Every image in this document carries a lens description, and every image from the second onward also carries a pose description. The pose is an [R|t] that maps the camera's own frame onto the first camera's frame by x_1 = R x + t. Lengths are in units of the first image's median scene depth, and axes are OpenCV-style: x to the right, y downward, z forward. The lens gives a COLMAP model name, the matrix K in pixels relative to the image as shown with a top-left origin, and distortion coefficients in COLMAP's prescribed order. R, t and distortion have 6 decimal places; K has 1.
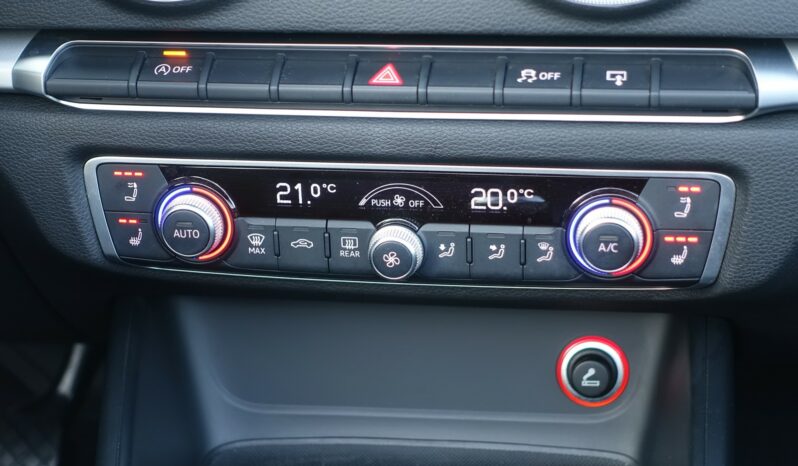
lens RADIAL K [[1522.0, 0, 394.7], [0, 1522.0, 232.3], [0, 0, 1]] dist [-0.173049, 0.000000]
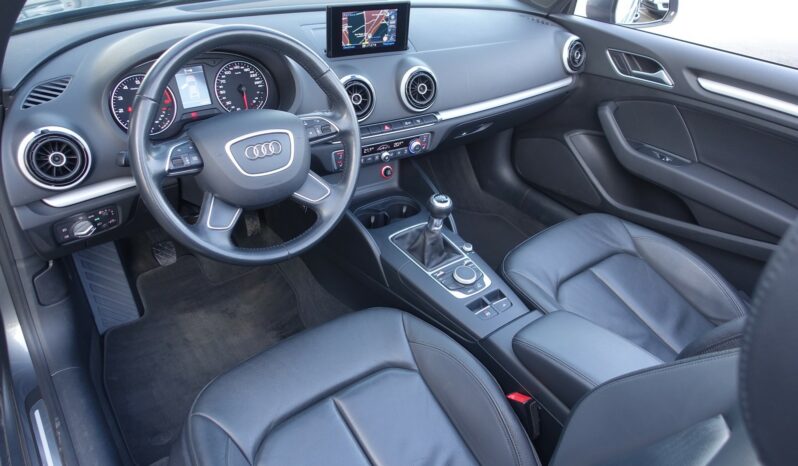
lens RADIAL K [[546.5, 0, 402.2], [0, 546.5, 228.2], [0, 0, 1]] dist [-0.000337, -0.003529]
pose [[0.754300, -0.297435, 0.585289, -1.271122], [0.179707, 0.950981, 0.251674, -0.243986], [-0.631456, -0.084657, 0.770777, -0.697211]]
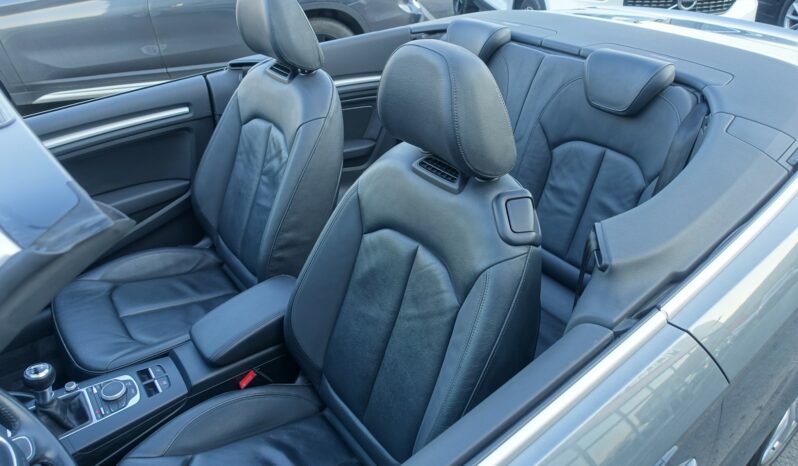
lens RADIAL K [[546.5, 0, 403.5], [0, 546.5, 235.4], [0, 0, 1]] dist [-0.000337, -0.003529]
pose [[-0.655989, -0.386667, 0.648203, -1.813421], [0.331215, 0.624227, 0.707557, -0.995145], [-0.678215, 0.678844, -0.281416, 0.091394]]
